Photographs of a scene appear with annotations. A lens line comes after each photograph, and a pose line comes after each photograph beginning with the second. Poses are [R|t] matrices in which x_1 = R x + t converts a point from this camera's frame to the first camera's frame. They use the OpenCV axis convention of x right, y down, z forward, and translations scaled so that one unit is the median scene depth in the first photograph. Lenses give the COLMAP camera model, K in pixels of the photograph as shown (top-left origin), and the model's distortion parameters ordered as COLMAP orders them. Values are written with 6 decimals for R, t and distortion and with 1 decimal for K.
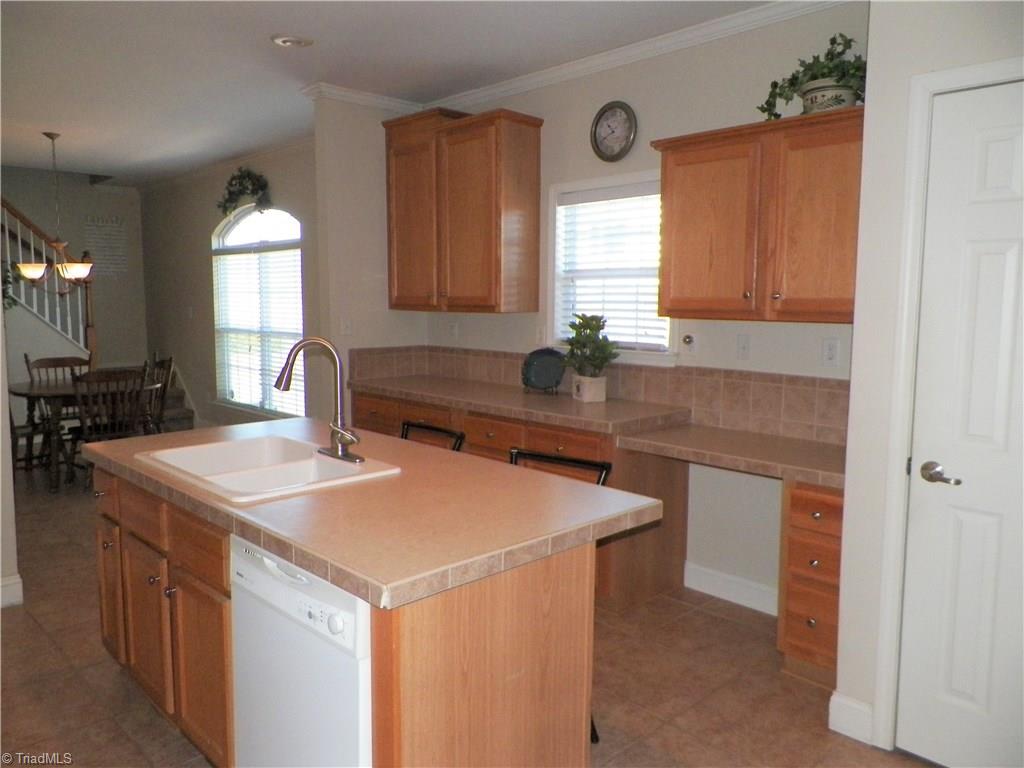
lens RADIAL K [[755.1, 0, 509.6], [0, 755.1, 377.7], [0, 0, 1]] dist [0.035597, -0.037250]
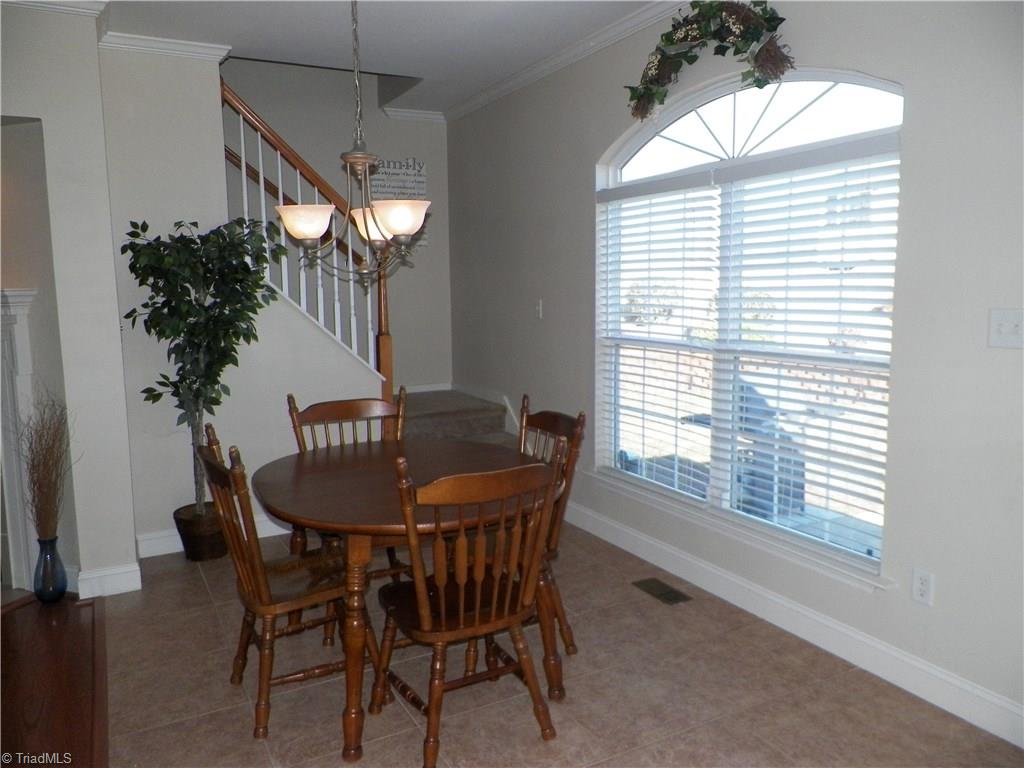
lens RADIAL K [[755.1, 0, 509.6], [0, 755.1, 377.7], [0, 0, 1]] dist [0.035597, -0.037250]
pose [[0.961824, 0.017845, -0.273086, -0.327073], [-0.013014, 0.999725, 0.019493, -0.051026], [0.273359, -0.015195, 0.961792, 0.507469]]
